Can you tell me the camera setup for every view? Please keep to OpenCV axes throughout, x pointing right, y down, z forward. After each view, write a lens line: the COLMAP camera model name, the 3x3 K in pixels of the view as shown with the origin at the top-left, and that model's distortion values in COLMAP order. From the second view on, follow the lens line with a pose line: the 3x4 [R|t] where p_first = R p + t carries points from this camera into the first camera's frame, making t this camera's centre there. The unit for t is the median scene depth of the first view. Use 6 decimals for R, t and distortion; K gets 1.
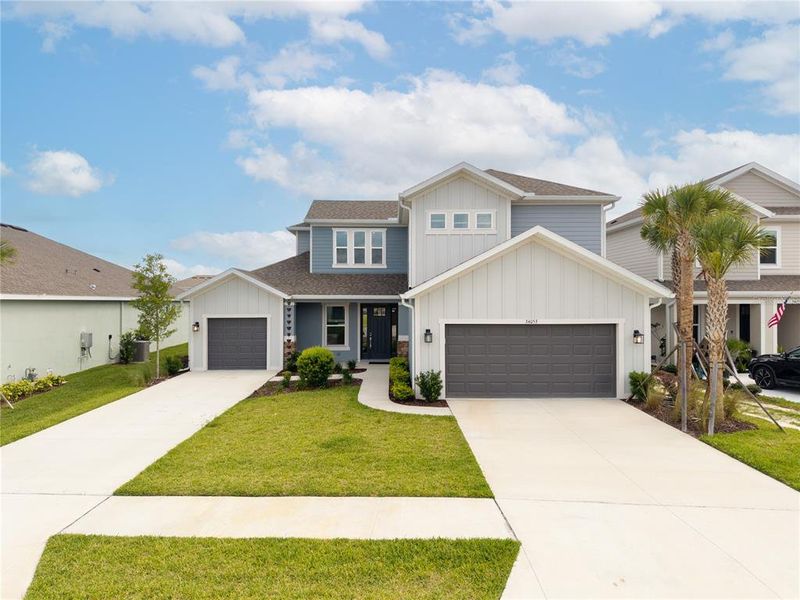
lens RADIAL K [[487.8, 0, 394.7], [0, 487.8, 301.4], [0, 0, 1]] dist [0.025652, -0.016648]
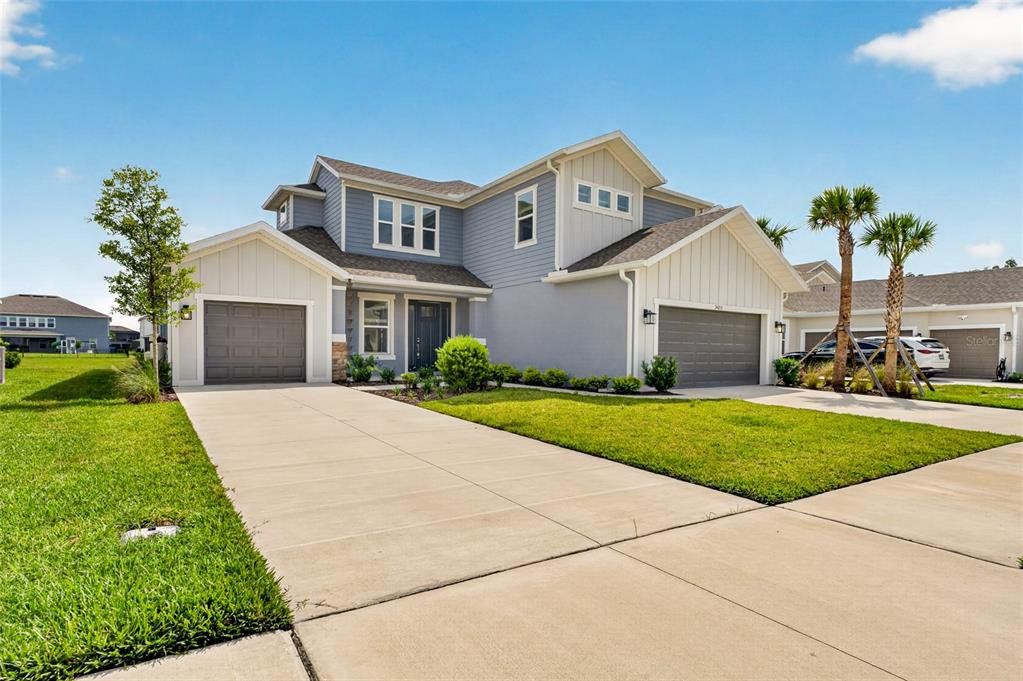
lens RADIAL K [[498.8, 0, 496.8], [0, 498.8, 366.4], [0, 0, 1]] dist [0.004466, 0.001676]
pose [[0.832461, -0.003027, 0.554076, -0.561890], [-0.017446, 0.999346, 0.031670, 0.120080], [-0.553809, -0.036031, 0.831864, 0.374038]]
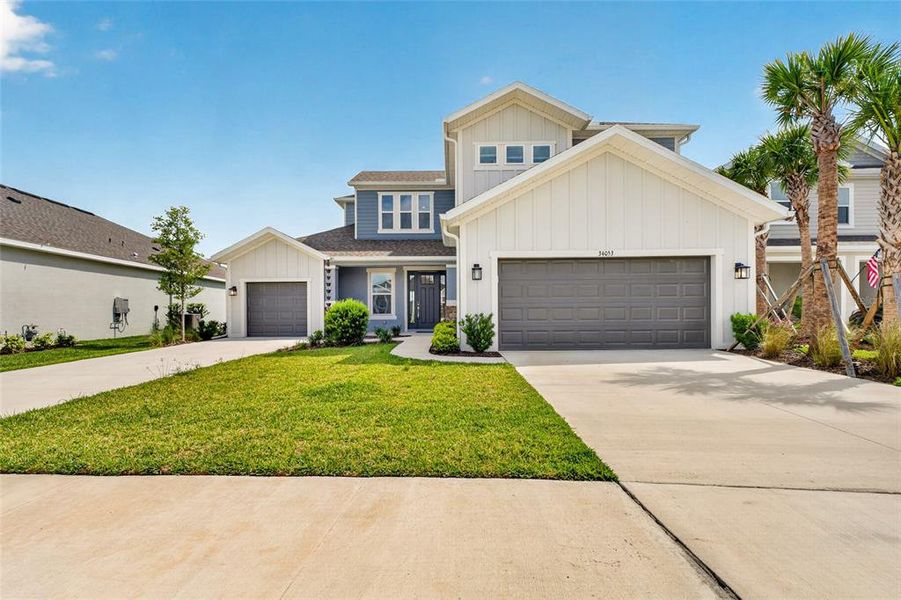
lens RADIAL K [[399.9, 0, 445.1], [0, 399.9, 315.7], [0, 0, 1]] dist [0.003377, 0.000758]
pose [[0.999821, -0.004626, -0.018330, 0.026128], [0.004916, 0.999864, 0.015759, 0.117513], [0.018254, -0.015846, 0.999708, 0.304638]]
